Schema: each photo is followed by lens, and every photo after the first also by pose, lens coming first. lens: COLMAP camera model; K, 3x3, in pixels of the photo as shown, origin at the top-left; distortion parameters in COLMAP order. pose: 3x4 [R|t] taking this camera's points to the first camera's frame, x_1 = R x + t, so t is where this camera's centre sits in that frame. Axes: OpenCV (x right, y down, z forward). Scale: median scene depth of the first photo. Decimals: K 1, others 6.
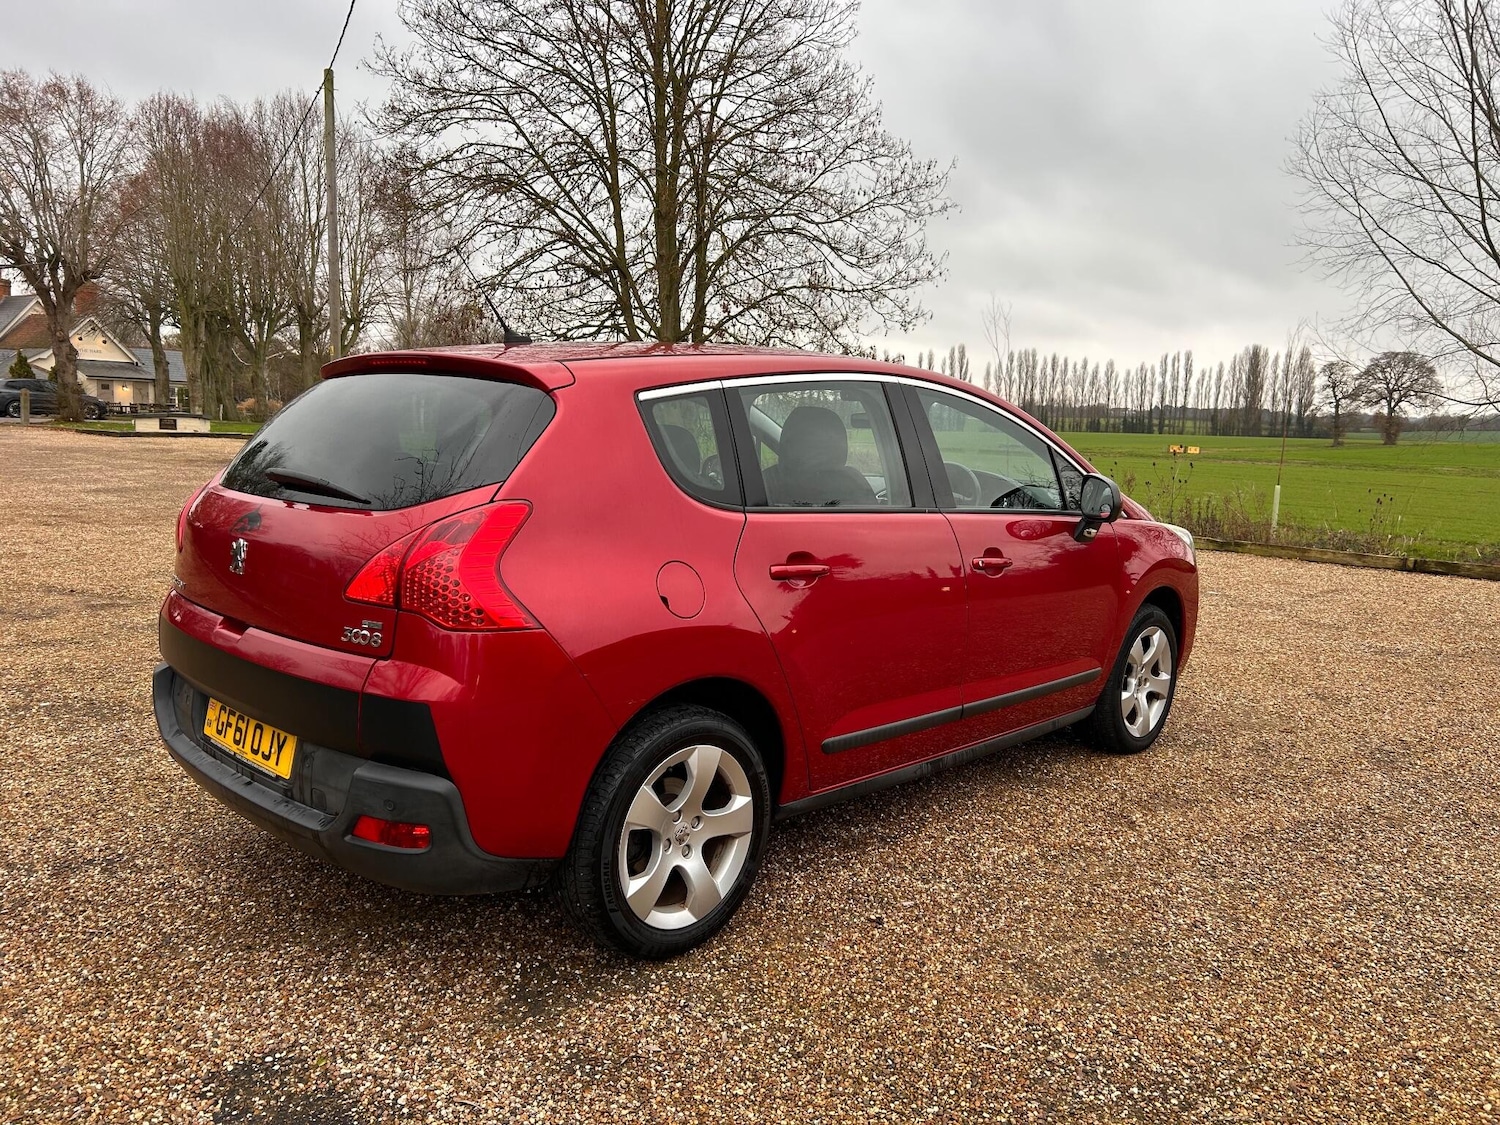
lens RADIAL K [[1127.9, 0, 763.2], [0, 1127.9, 562.6], [0, 0, 1]] dist [0.049799, -0.051531]
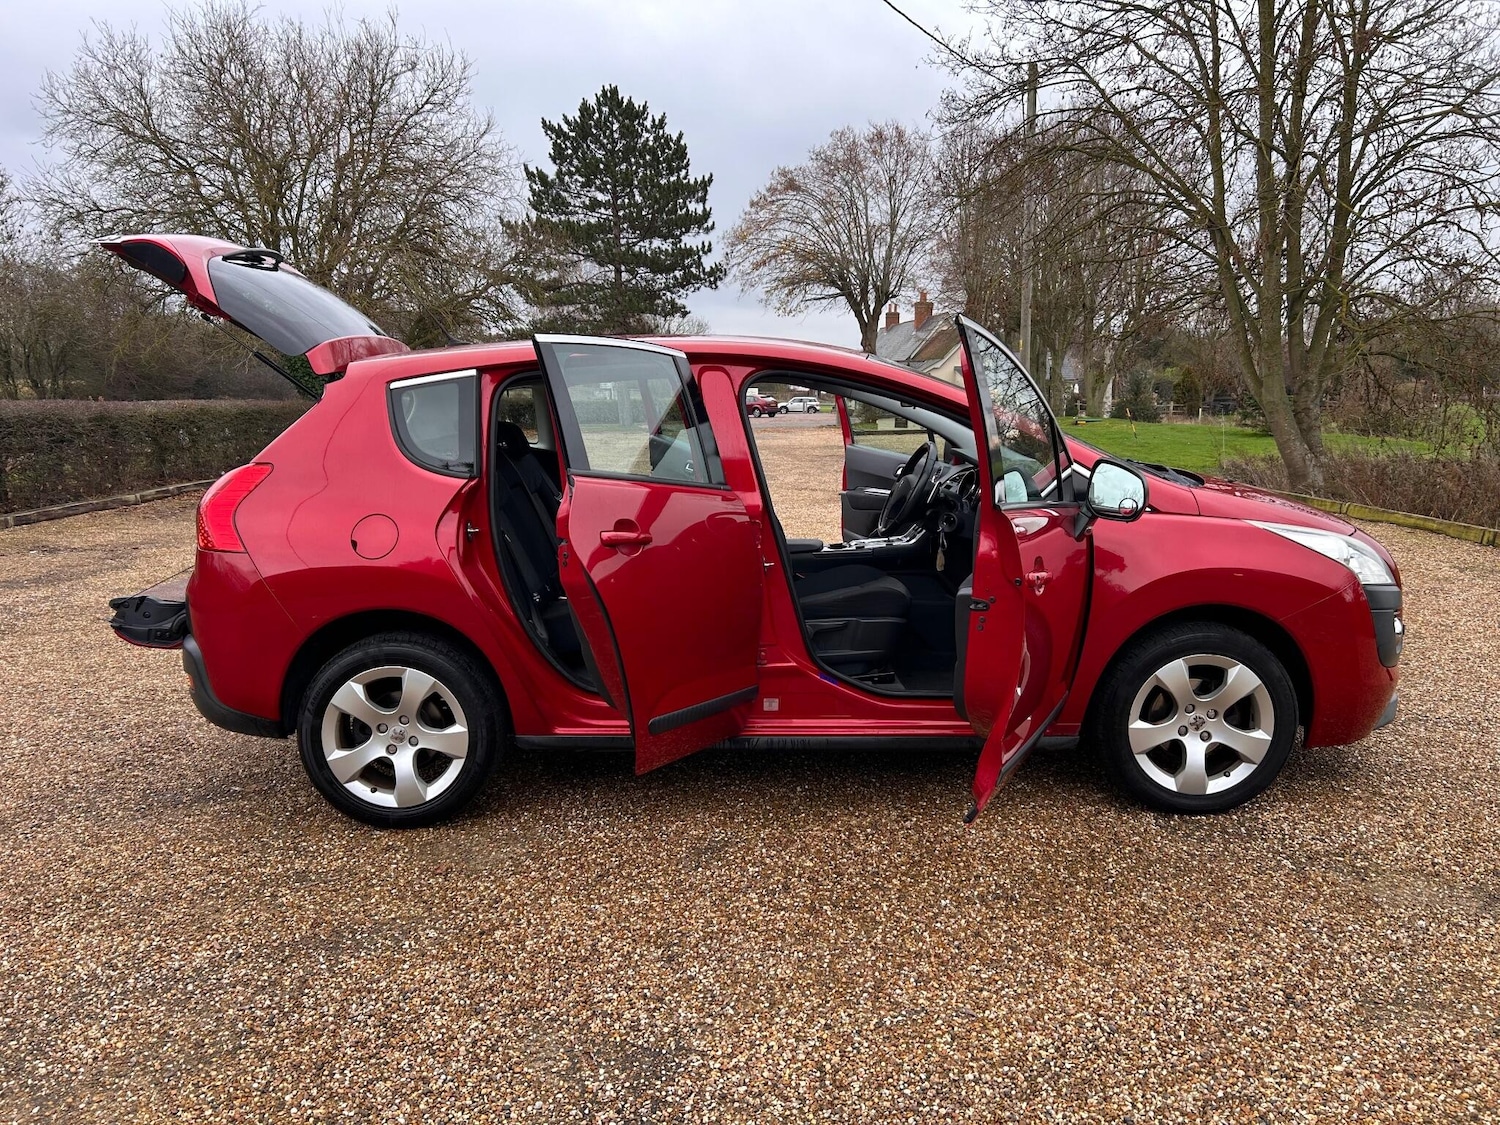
lens RADIAL K [[1127.9, 0, 744.4], [0, 1127.9, 572.9], [0, 0, 1]] dist [0.049799, -0.051531]
pose [[0.686669, 0.069491, -0.723641, 0.280191], [-0.057759, 0.997489, 0.040981, -0.015495], [0.724672, 0.013657, 0.688959, 0.183756]]
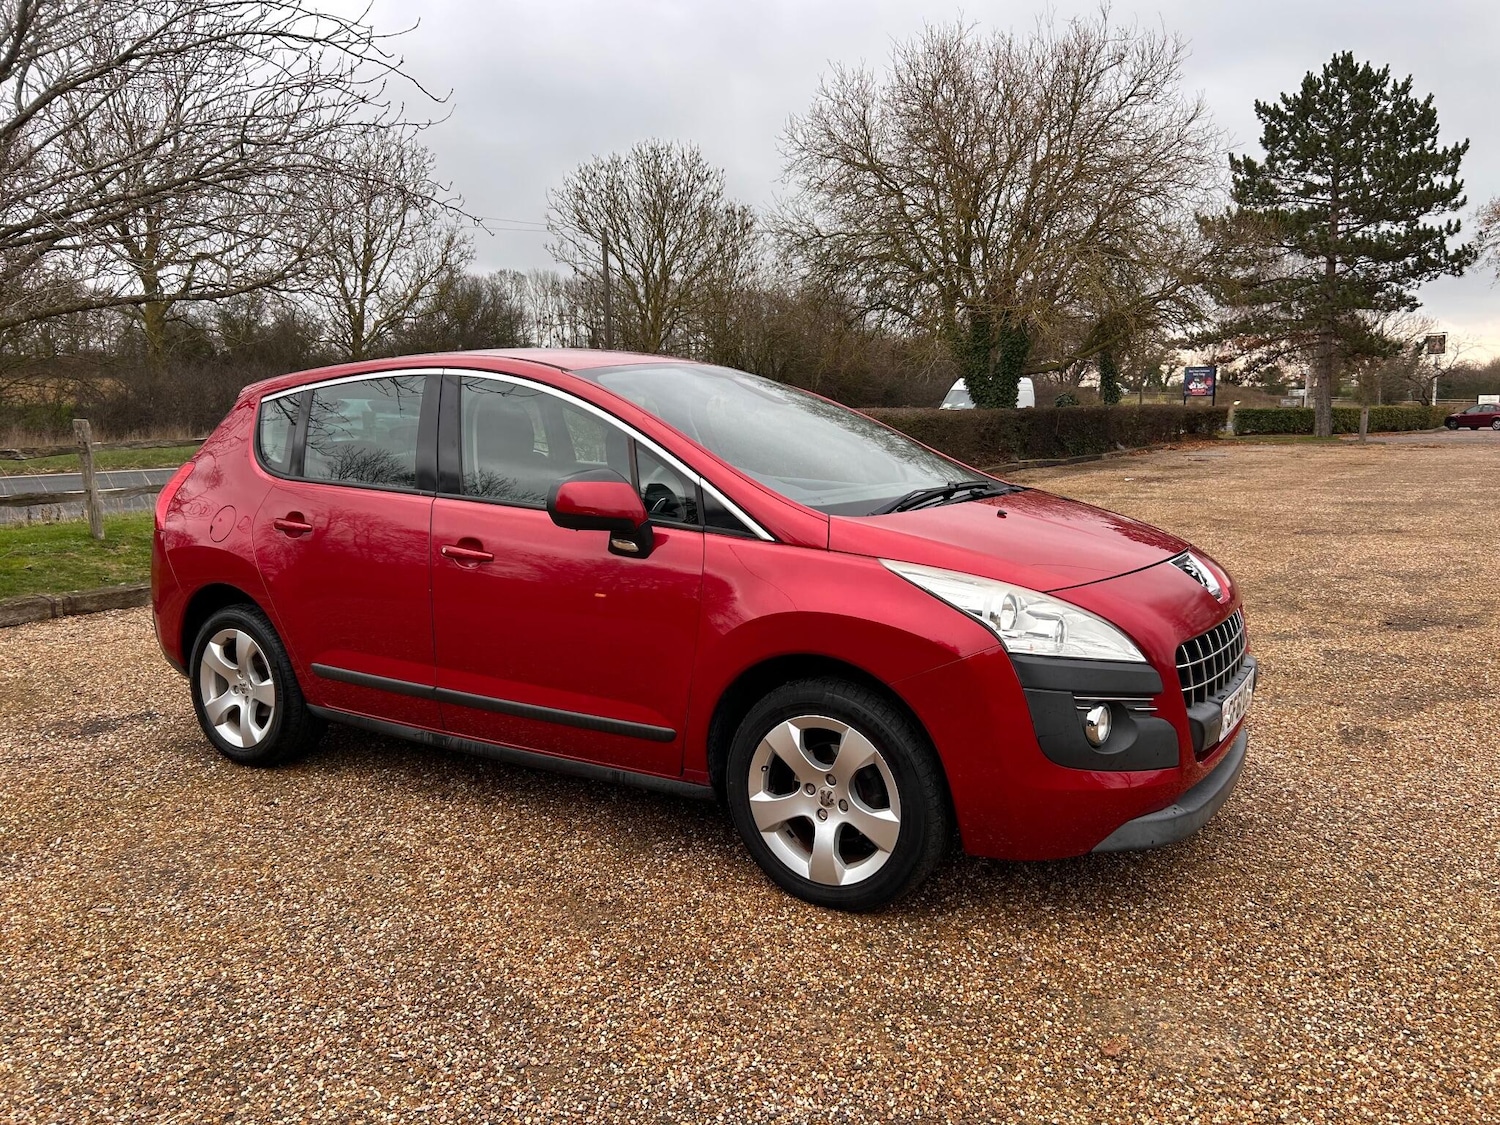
lens RADIAL K [[1127.9, 0, 758.2], [0, 1127.9, 570.8], [0, 0, 1]] dist [0.049799, -0.051531]
pose [[0.201092, 0.101142, -0.974337, 0.232963], [-0.114152, 0.990298, 0.079239, -0.017408], [0.972899, 0.095288, 0.210686, 0.201950]]
